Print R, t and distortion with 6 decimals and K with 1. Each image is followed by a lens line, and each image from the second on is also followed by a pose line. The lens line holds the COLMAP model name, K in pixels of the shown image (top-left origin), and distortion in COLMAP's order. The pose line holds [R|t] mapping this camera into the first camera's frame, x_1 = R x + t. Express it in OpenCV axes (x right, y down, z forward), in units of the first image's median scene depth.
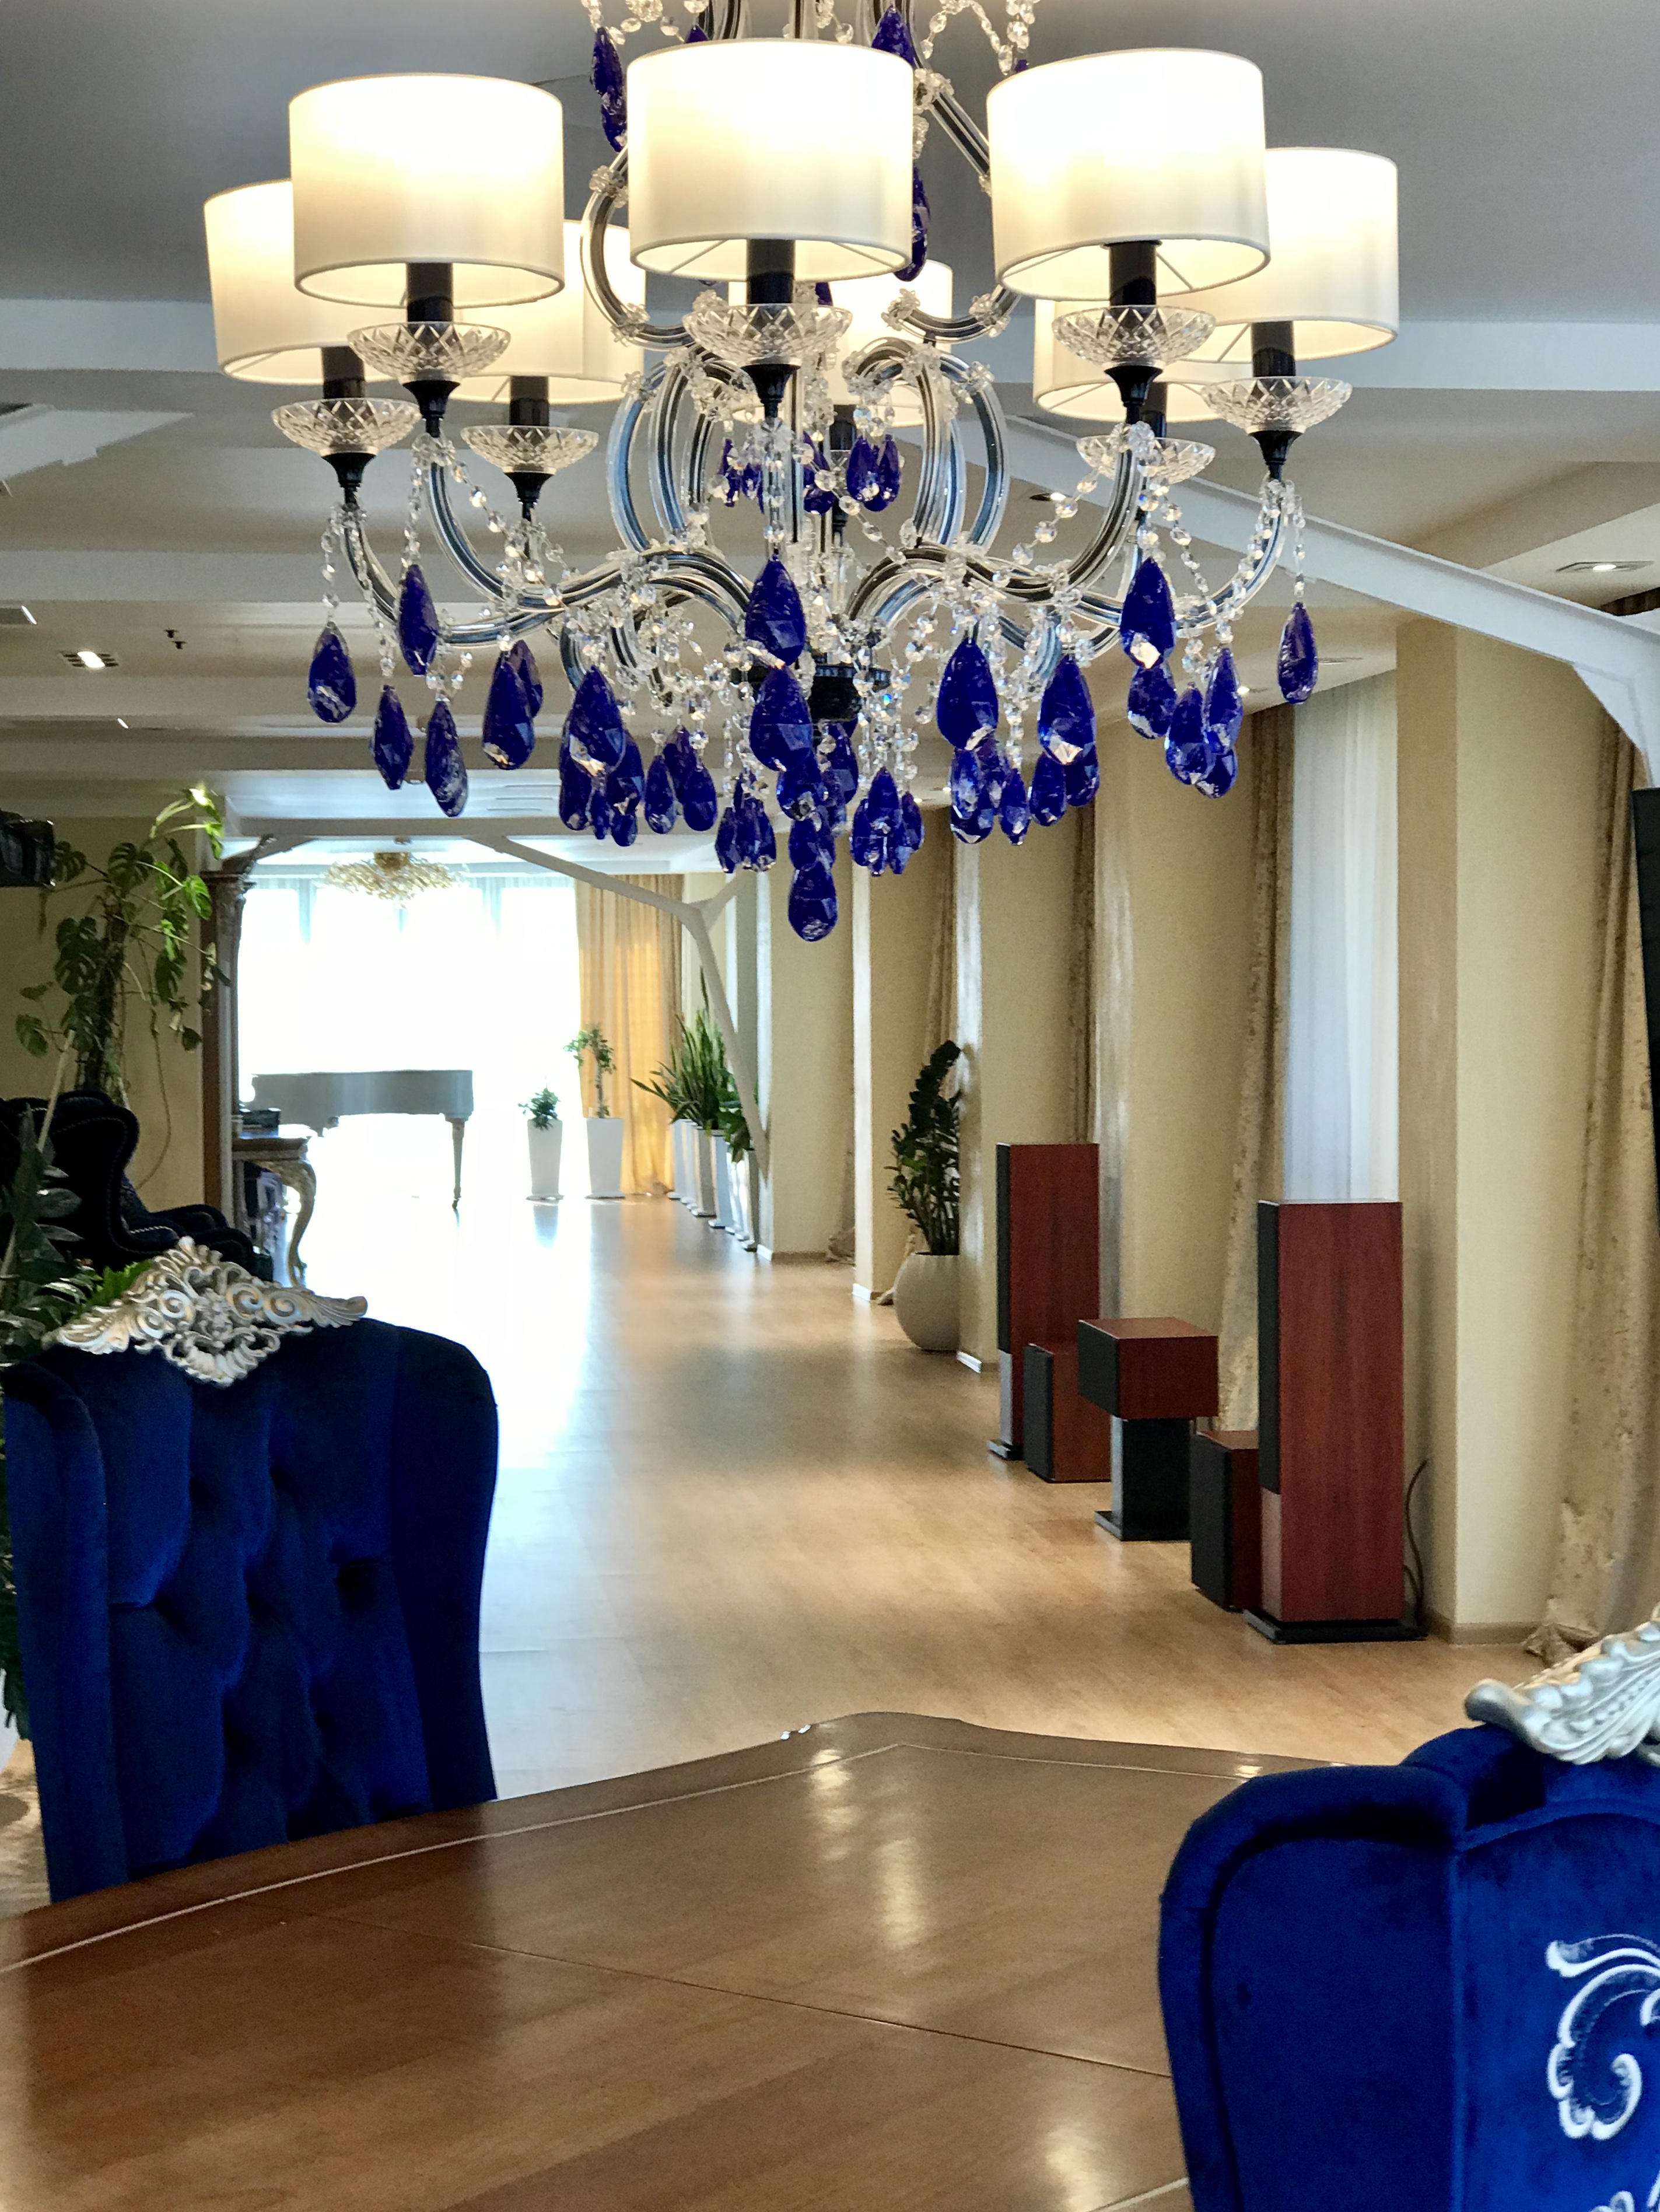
lens RADIAL K [[3681.8, 0, 812.7], [0, 3681.8, 1099.1], [0, 0, 1]] dist [0.110567, 0.000000]
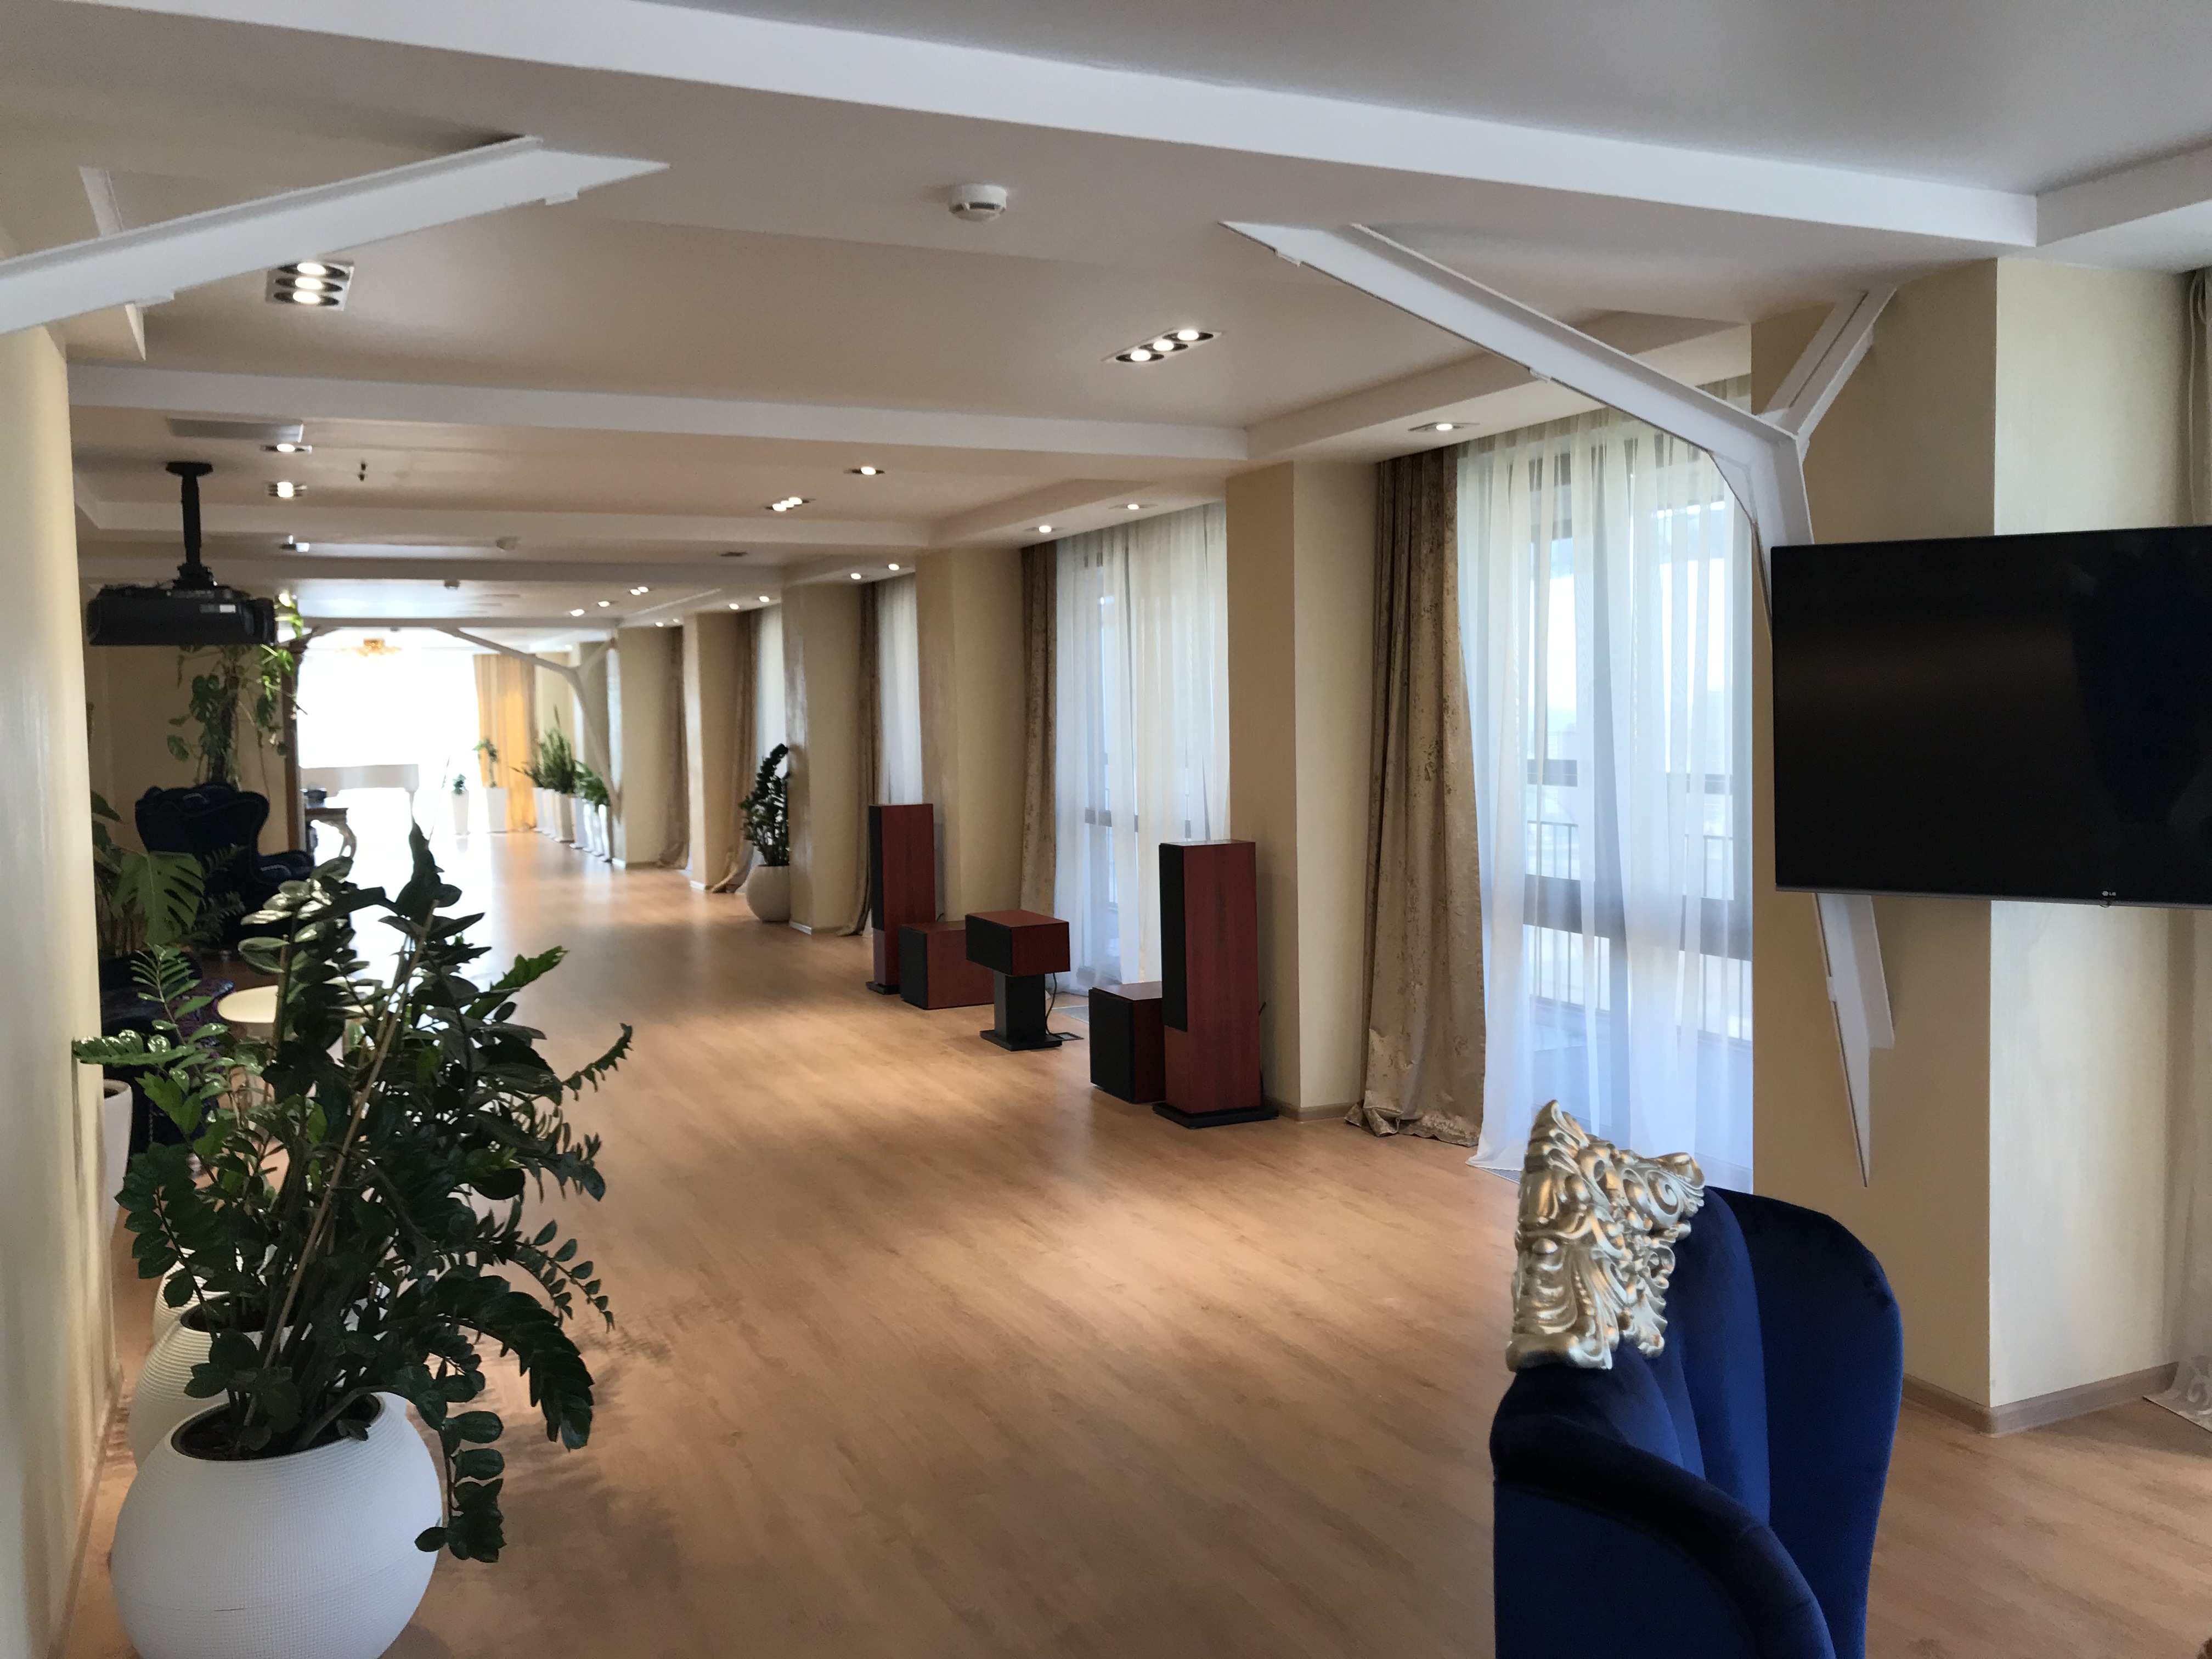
lens RADIAL K [[1852.7, 0, 1119.3], [0, 1852.7, 824.4], [0, 0, 1]] dist [0.039477, -0.025249]
pose [[0.960313, -0.026953, 0.277619, -0.042072], [0.018708, 0.999303, 0.032307, -0.002212], [-0.278296, -0.025832, 0.960148, 0.095166]]
